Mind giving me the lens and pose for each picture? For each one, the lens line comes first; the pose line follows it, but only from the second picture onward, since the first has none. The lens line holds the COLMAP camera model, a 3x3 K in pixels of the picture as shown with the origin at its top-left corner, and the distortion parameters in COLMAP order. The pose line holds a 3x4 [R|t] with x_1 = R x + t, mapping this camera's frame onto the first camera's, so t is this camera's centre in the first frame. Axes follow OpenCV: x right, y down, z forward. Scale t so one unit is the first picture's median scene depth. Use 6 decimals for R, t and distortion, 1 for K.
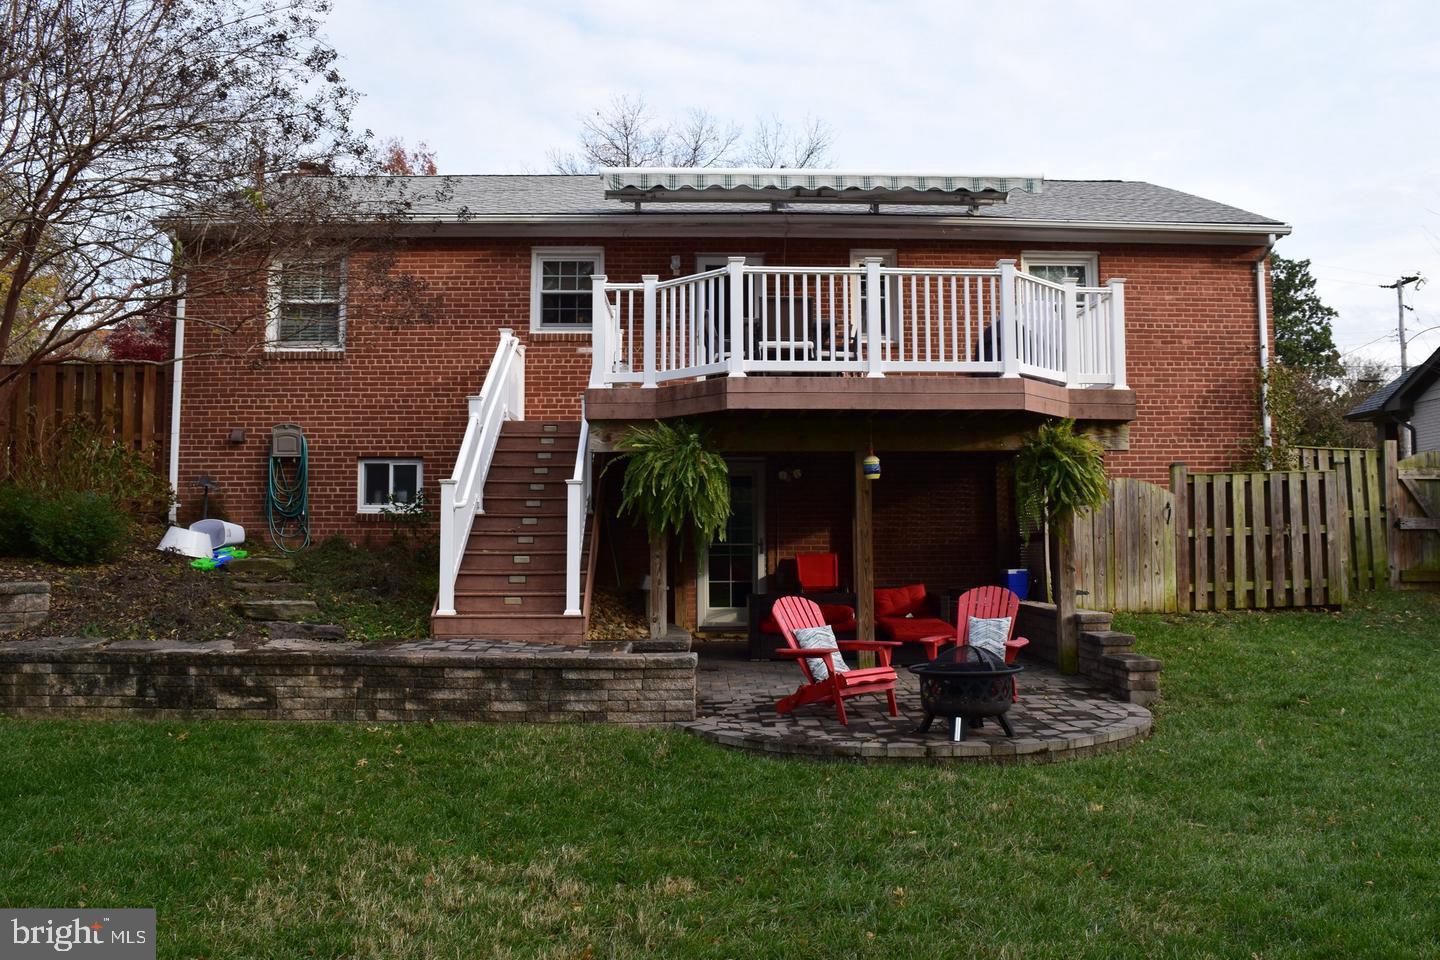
lens RADIAL K [[1125.8, 0, 722.3], [0, 1125.8, 478.3], [0, 0, 1]] dist [-0.093133, 0.013368]
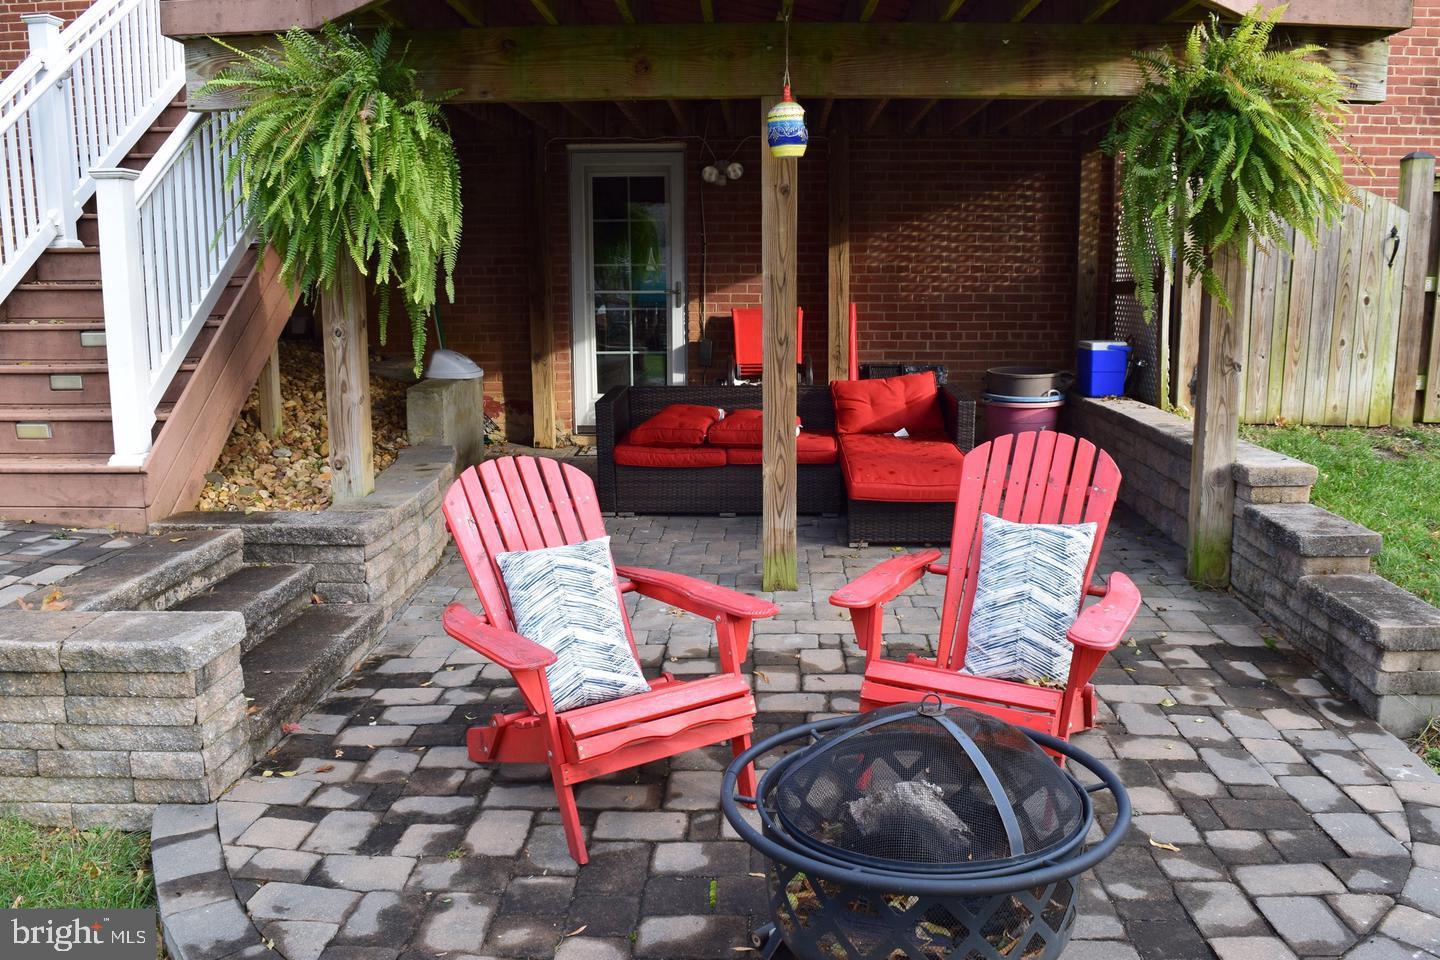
lens RADIAL K [[1125.8, 0, 713.6], [0, 1125.8, 471.4], [0, 0, 1]] dist [-0.093133, 0.013368]
pose [[0.997373, 0.013459, -0.071173, 0.131221], [0.003336, 0.973008, 0.230747, 0.018171], [0.072357, -0.230378, 0.970407, 0.528938]]
